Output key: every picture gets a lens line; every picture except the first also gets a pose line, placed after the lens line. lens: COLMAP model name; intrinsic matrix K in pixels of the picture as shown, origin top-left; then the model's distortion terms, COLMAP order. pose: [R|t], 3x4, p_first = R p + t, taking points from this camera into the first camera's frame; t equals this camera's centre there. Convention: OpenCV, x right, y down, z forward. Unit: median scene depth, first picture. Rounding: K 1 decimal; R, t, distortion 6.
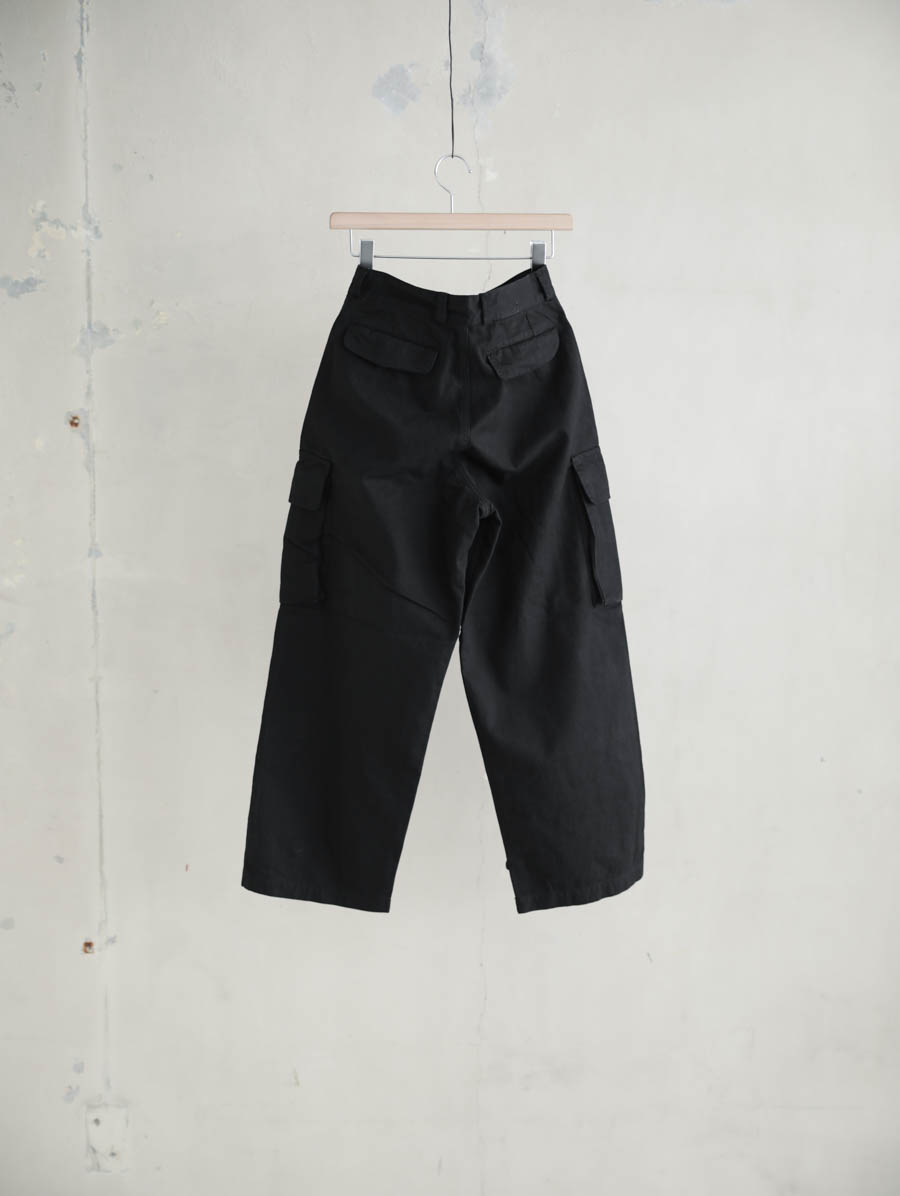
lens RADIAL K [[2107.6, 0, 450.0], [0, 2107.6, 598.0], [0, 0, 1]] dist [0.053539, 0.119637]
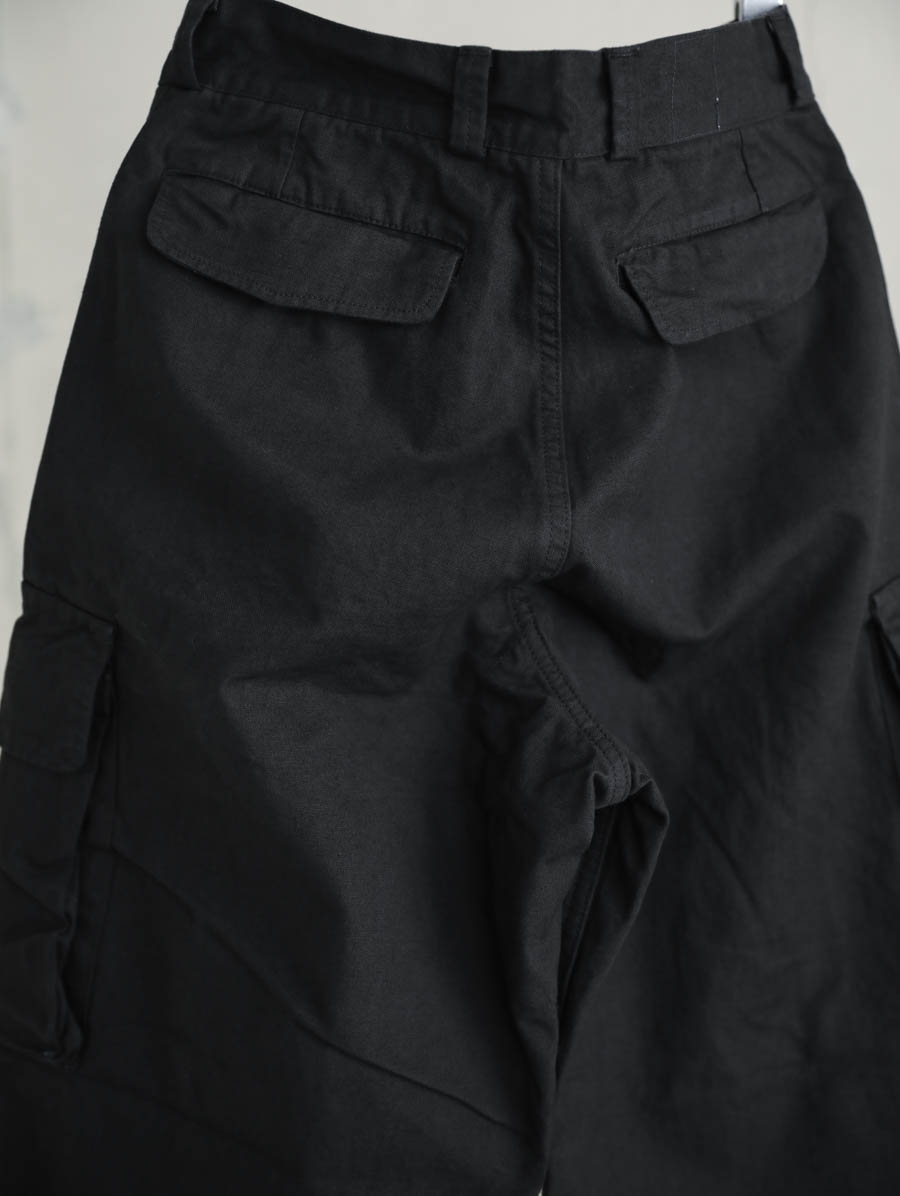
lens RADIAL K [[1696.7, 0, 450.0], [0, 1696.7, 598.0], [0, 0, 1]] dist [0.009903, 0.035763]
pose [[0.999816, -0.013403, 0.013713, -0.011157], [0.013957, 0.999056, -0.041143, -0.057272], [-0.013148, 0.041327, 0.999059, 0.756478]]
